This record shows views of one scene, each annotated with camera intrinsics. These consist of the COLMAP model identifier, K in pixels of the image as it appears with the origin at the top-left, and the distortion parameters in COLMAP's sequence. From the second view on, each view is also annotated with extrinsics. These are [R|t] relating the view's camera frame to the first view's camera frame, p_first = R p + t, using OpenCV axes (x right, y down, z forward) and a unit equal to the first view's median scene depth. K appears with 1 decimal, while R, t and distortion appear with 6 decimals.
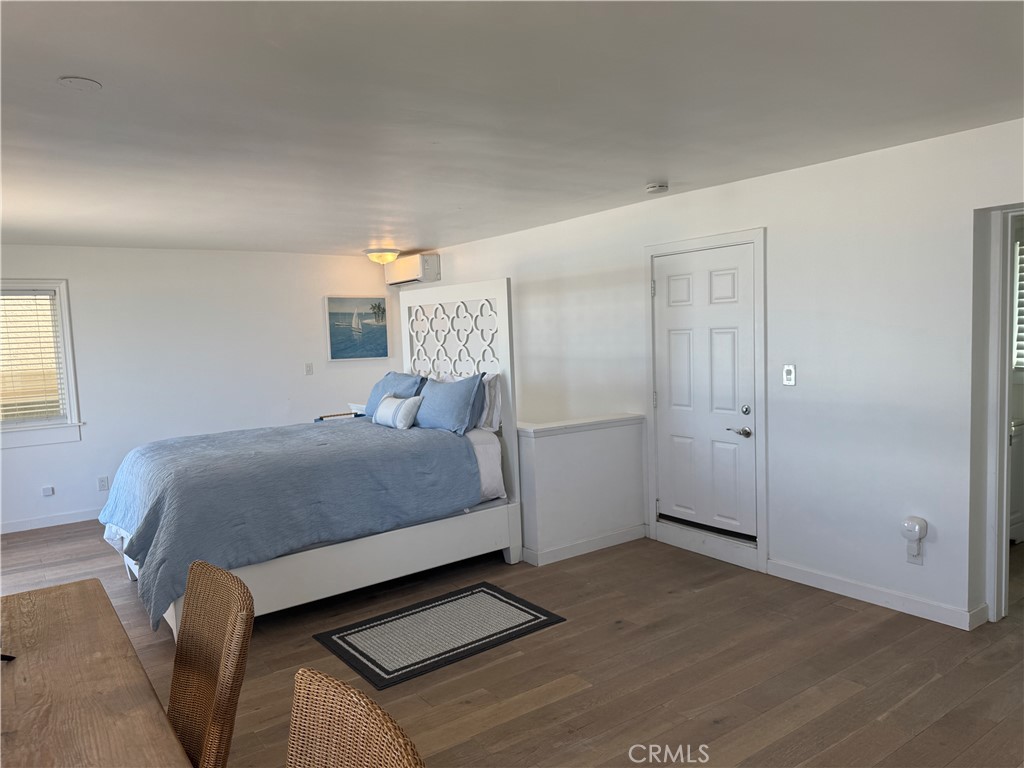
lens RADIAL K [[723.7, 0, 507.4], [0, 723.7, 386.3], [0, 0, 1]] dist [0.087275, -0.111202]
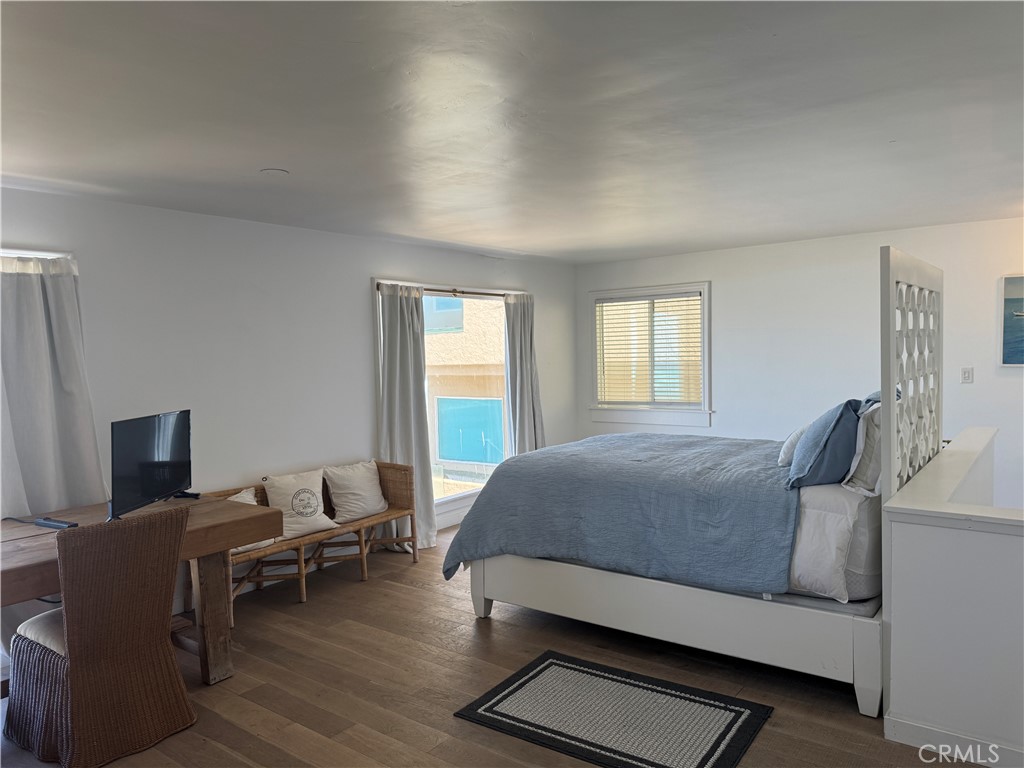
lens RADIAL K [[723.7, 0, 507.4], [0, 723.7, 386.3], [0, 0, 1]] dist [0.087275, -0.111202]
pose [[0.287092, 0.083124, -0.954290, 0.536886], [-0.060595, 0.995808, 0.068511, -0.062182], [0.955985, 0.038156, 0.290925, 0.568475]]
